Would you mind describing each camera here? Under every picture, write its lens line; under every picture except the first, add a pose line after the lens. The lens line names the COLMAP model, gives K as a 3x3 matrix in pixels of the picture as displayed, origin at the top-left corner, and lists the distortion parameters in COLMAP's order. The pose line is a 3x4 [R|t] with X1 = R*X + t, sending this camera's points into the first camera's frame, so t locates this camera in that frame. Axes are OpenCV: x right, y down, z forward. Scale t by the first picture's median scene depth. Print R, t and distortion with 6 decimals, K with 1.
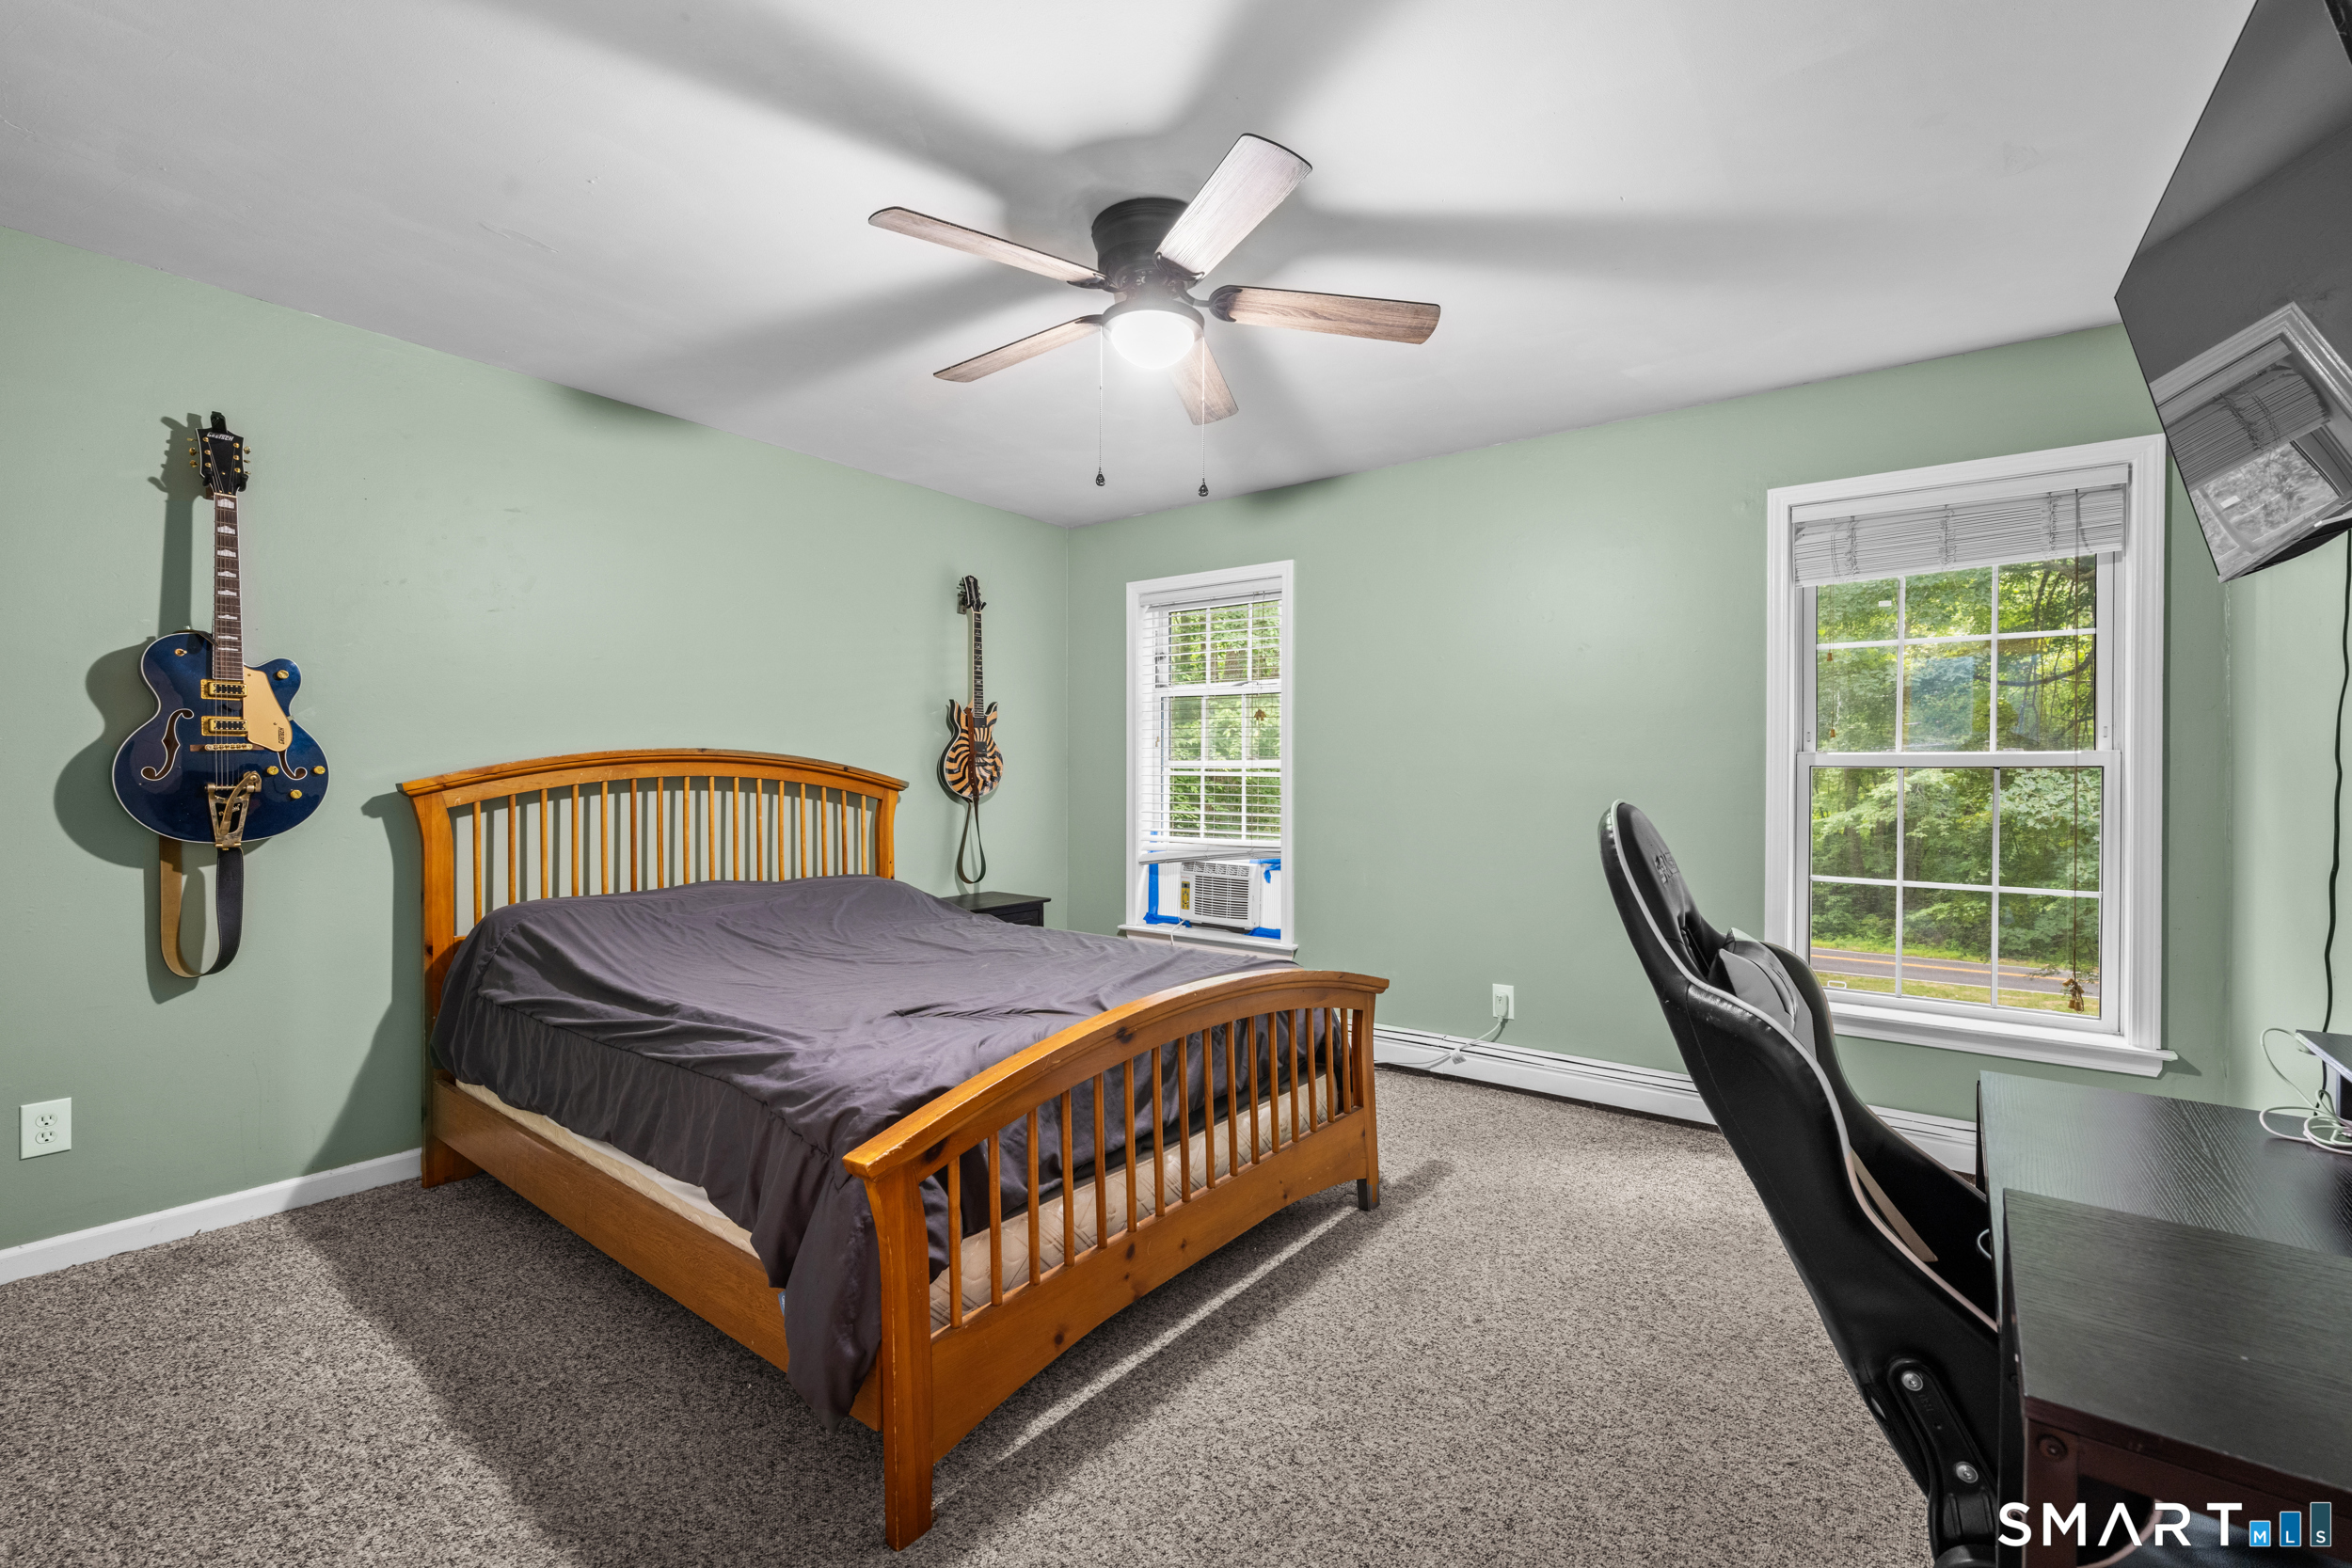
lens RADIAL K [[1021.2, 0, 1173.7], [0, 1021.2, 773.9], [0, 0, 1]] dist [-0.000102, 0.000032]
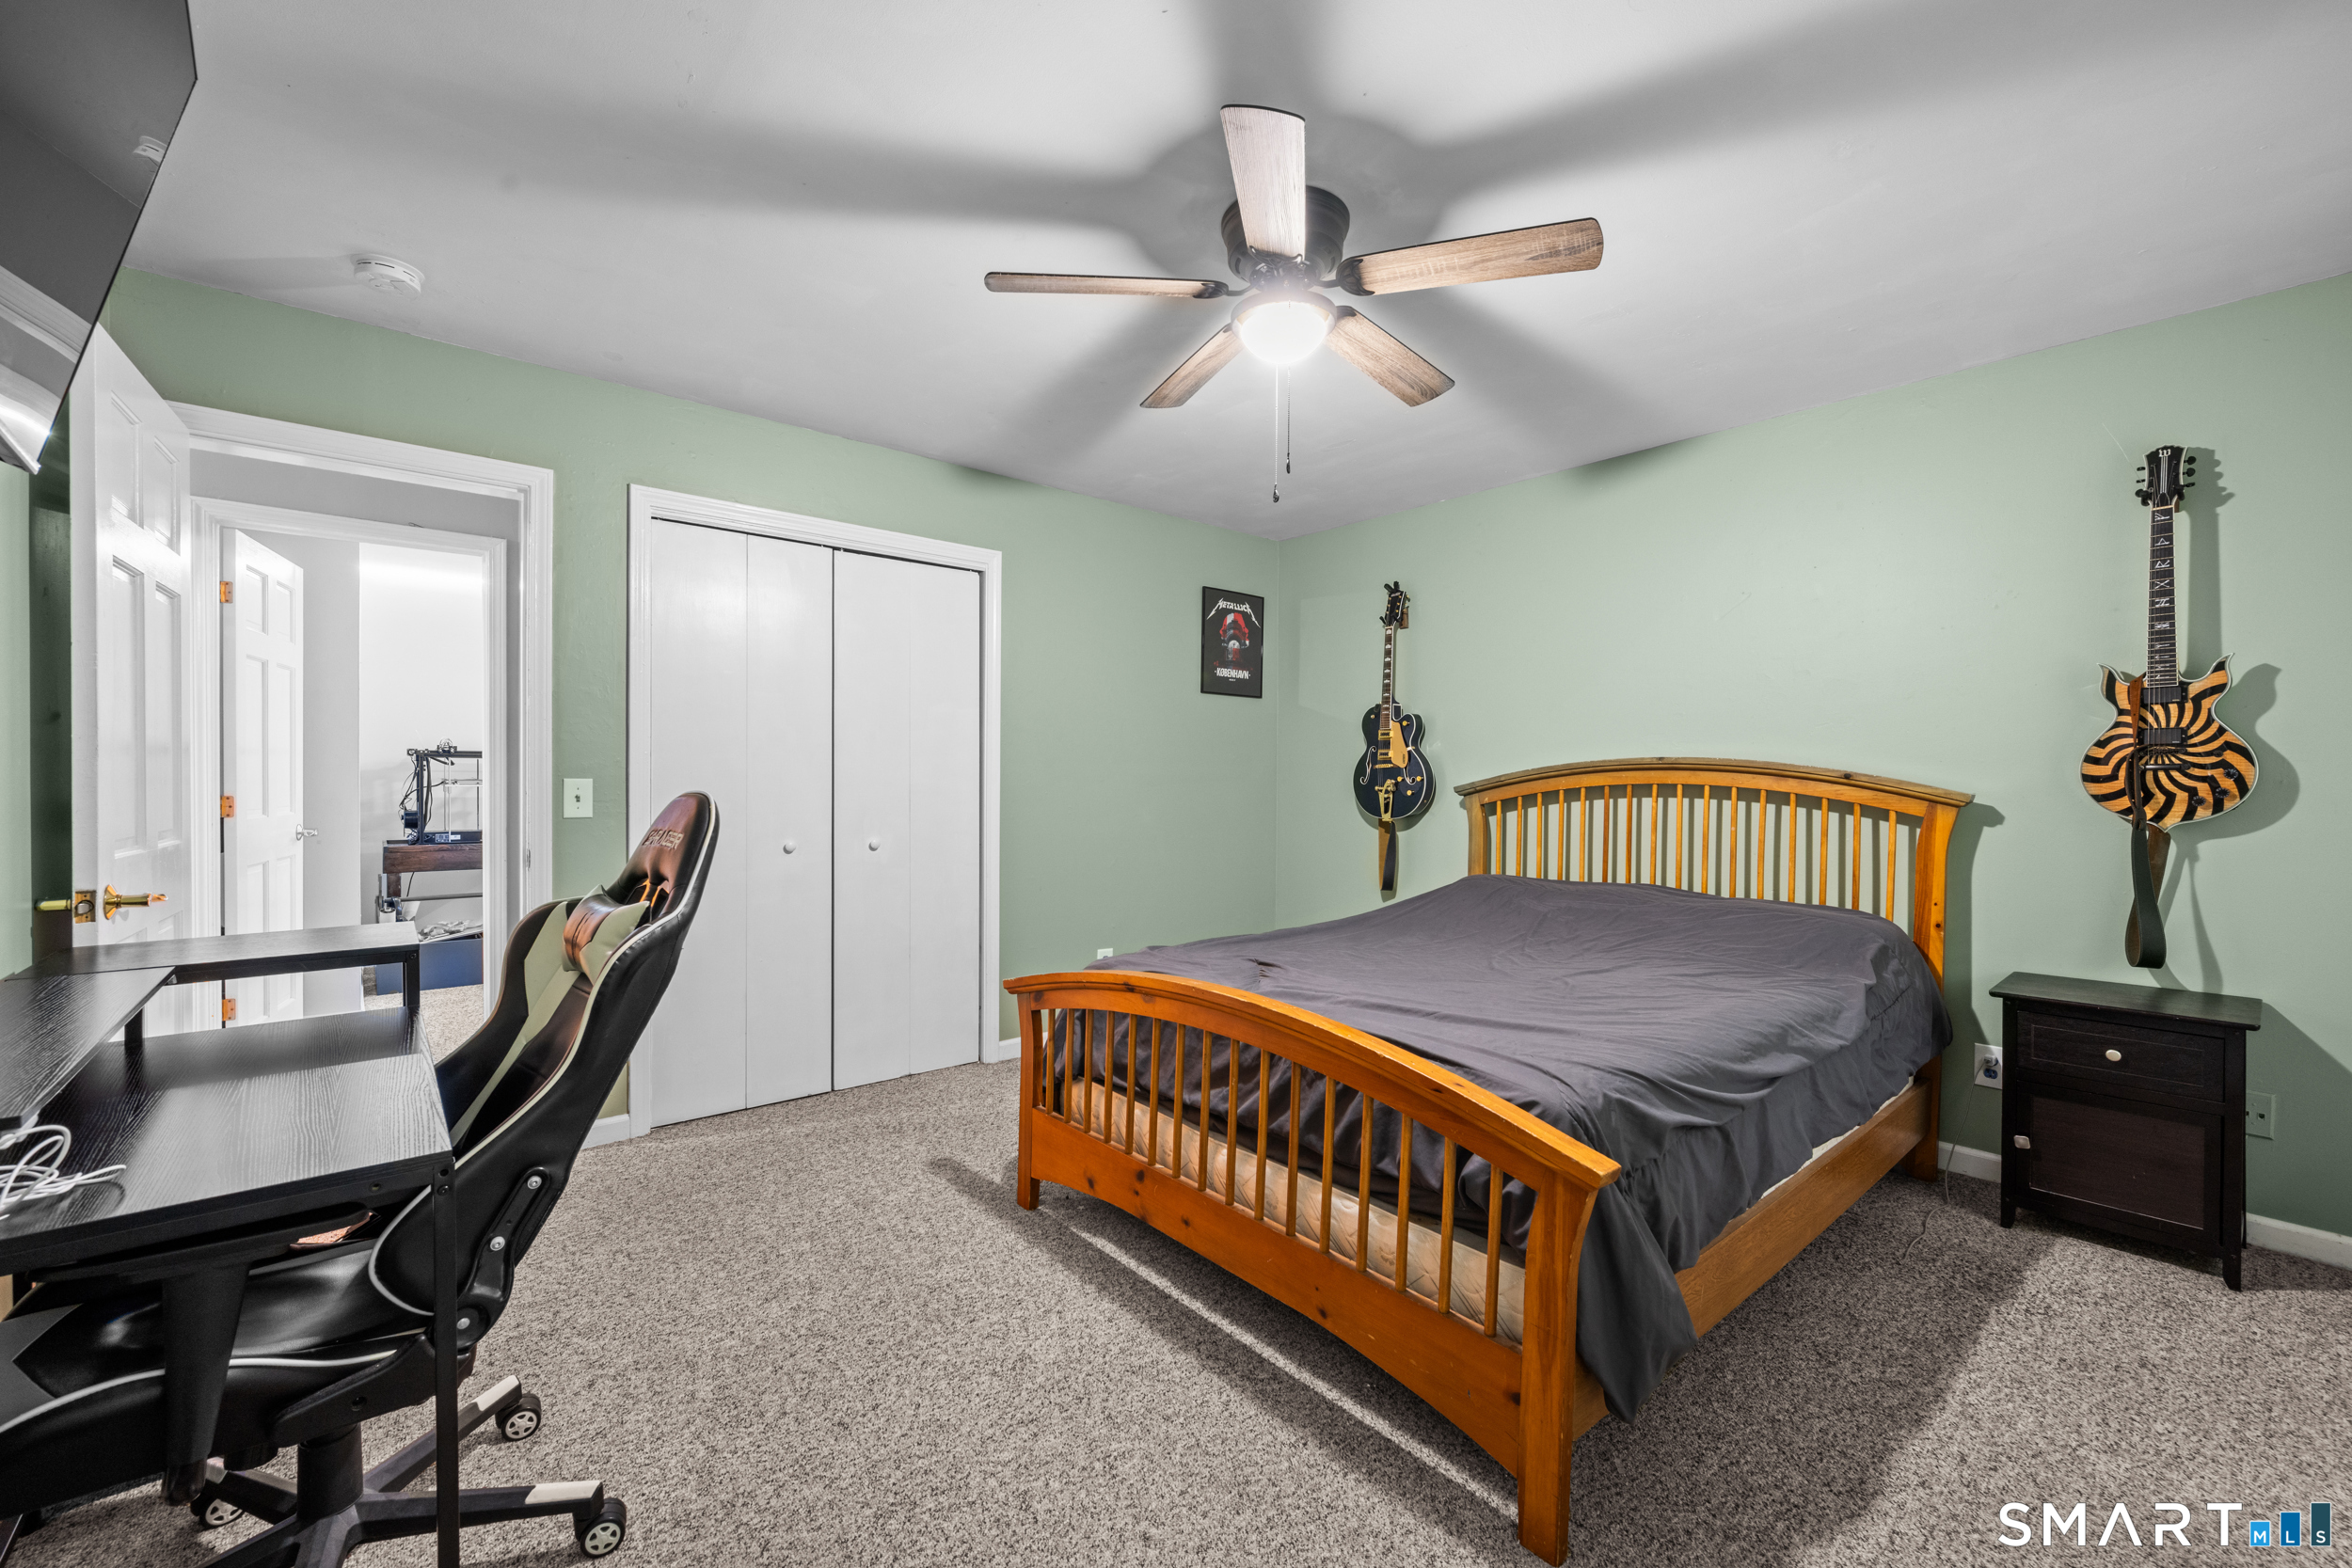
lens RADIAL K [[965.0, 0, 1176.0], [0, 965.0, 784.0], [0, 0, 1]] dist [0.001570, -0.000575]
pose [[-0.218688, -0.001417, -0.975794, 0.849818], [-0.007665, 0.999971, 0.000266, 0.008492], [0.975765, 0.007538, -0.218692, 1.039607]]
